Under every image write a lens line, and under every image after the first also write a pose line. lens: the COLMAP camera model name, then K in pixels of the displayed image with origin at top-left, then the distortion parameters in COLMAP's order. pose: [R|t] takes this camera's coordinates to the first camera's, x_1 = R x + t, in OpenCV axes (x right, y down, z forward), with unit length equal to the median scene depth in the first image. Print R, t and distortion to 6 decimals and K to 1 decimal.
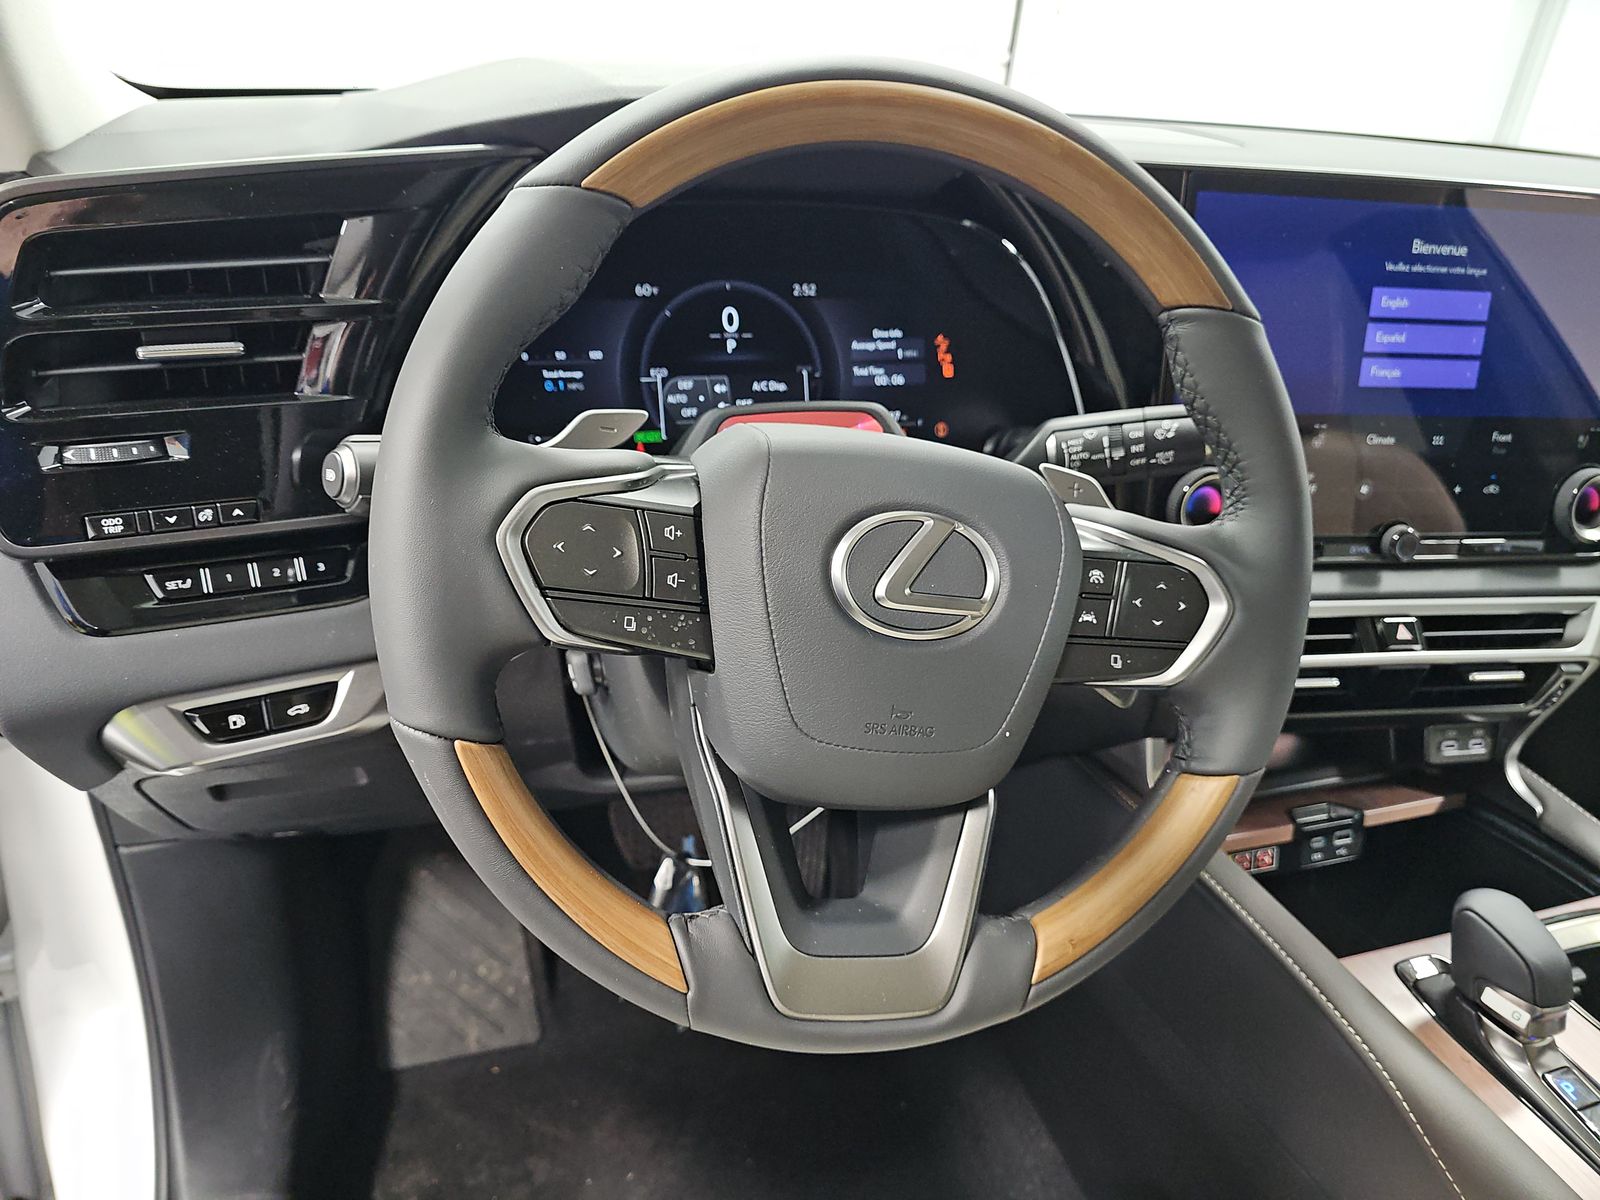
lens RADIAL K [[1063.8, 0, 806.9], [0, 1063.8, 621.8], [0, 0, 1]] dist [0.035989, -0.039904]
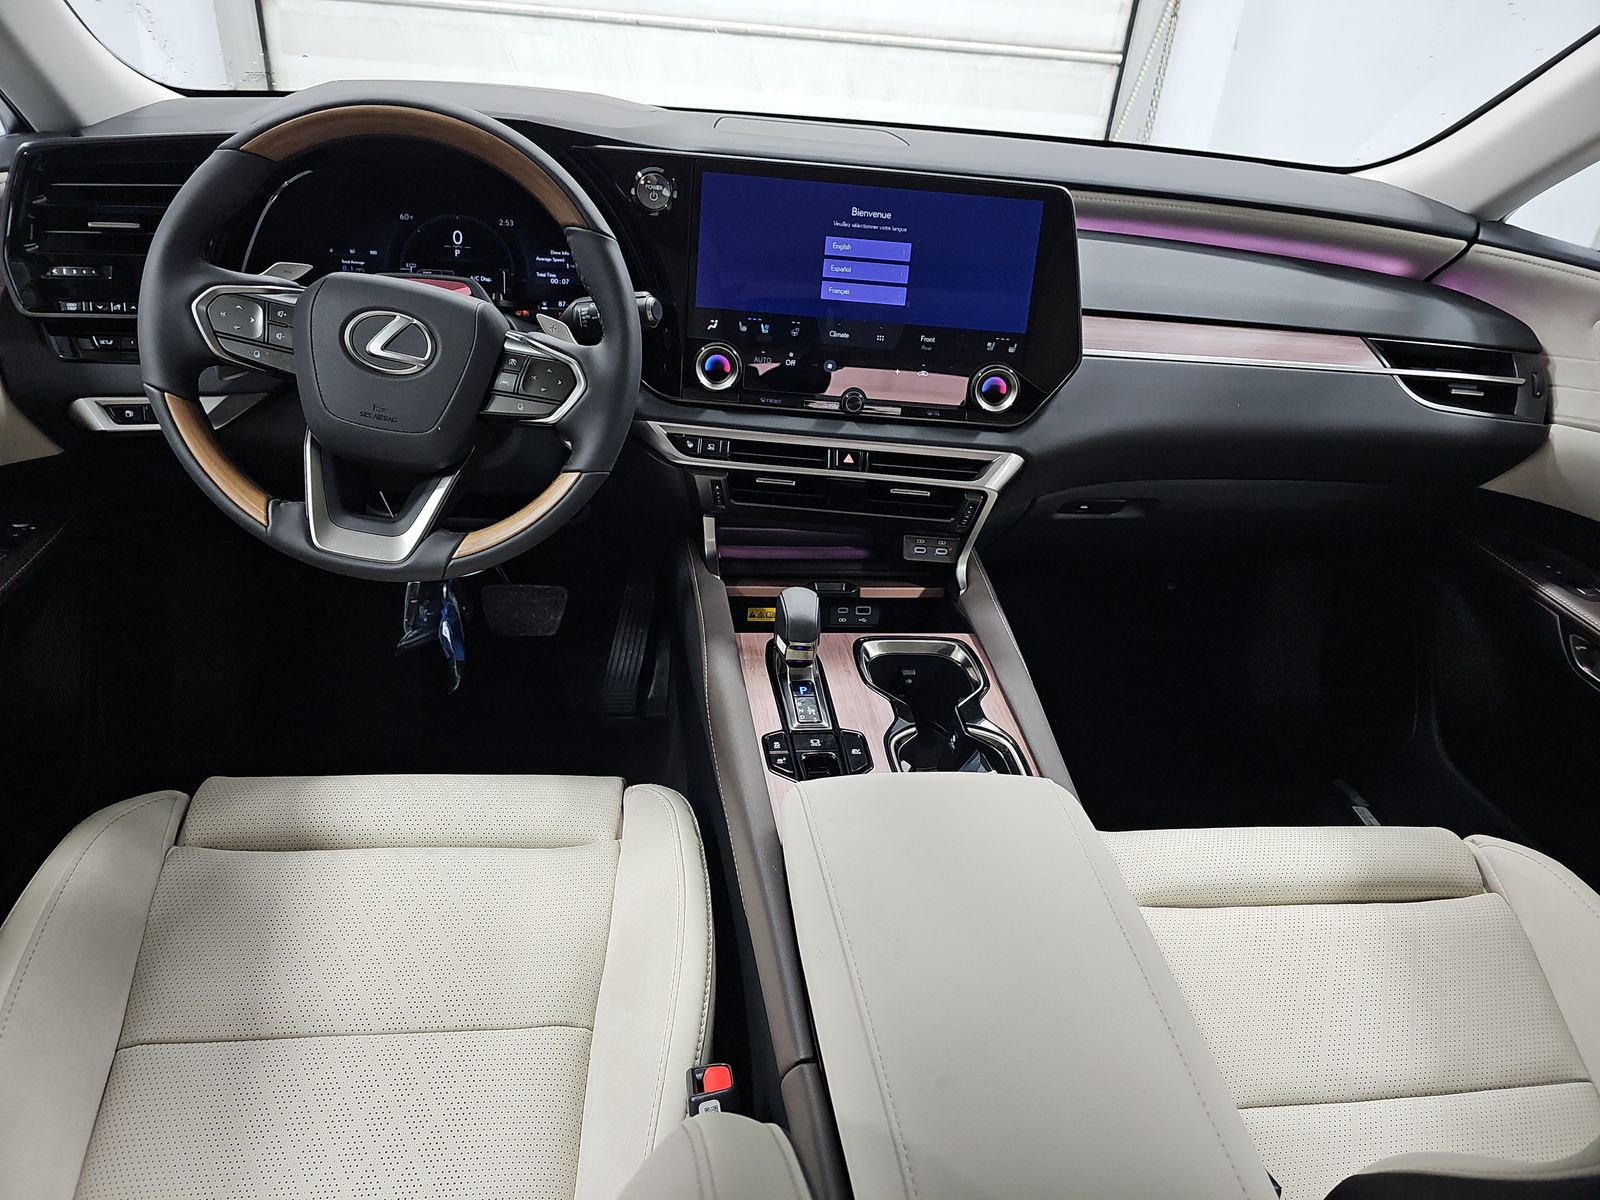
lens RADIAL K [[1038.9, 0, 800.0], [0, 1038.9, 600.0], [0, 0, 1]] dist [0.062798, -0.042668]
pose [[0.979667, 0.100724, -0.173513, 0.807102], [-0.100838, 0.994869, 0.008182, 0.221752], [0.173447, 0.009481, 0.984798, -0.547620]]
